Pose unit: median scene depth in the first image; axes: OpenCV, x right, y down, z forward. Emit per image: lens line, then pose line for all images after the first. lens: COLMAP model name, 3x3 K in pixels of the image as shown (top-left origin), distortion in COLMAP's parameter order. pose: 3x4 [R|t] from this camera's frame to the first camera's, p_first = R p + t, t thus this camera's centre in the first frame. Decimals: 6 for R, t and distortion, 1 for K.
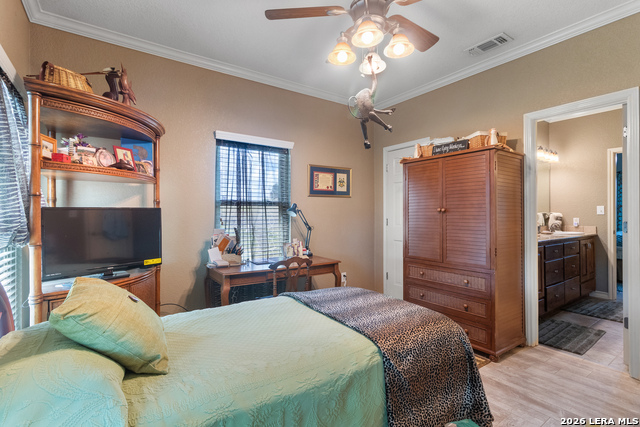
lens RADIAL K [[299.5, 0, 319.3], [0, 299.5, 215.9], [0, 0, 1]] dist [0.002485, -0.000171]
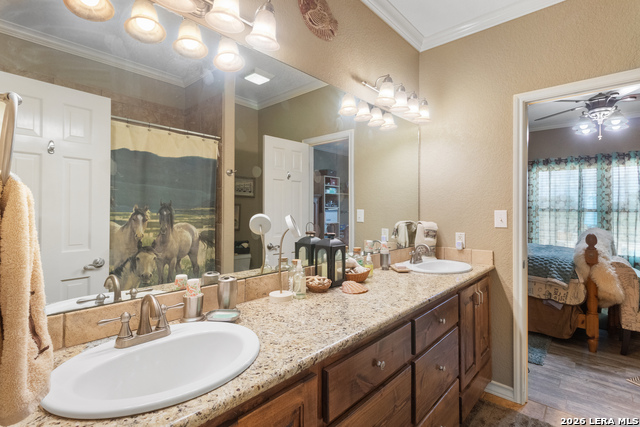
lens RADIAL K [[299.5, 0, 320.7], [0, 299.5, 208.2], [0, 0, 1]] dist [0.002485, -0.000171]
pose [[0.975691, 0.004238, 0.219108, 0.532928], [-0.004463, 0.999990, 0.000532, -0.035960], [-0.219104, -0.001497, 0.975700, 0.575790]]
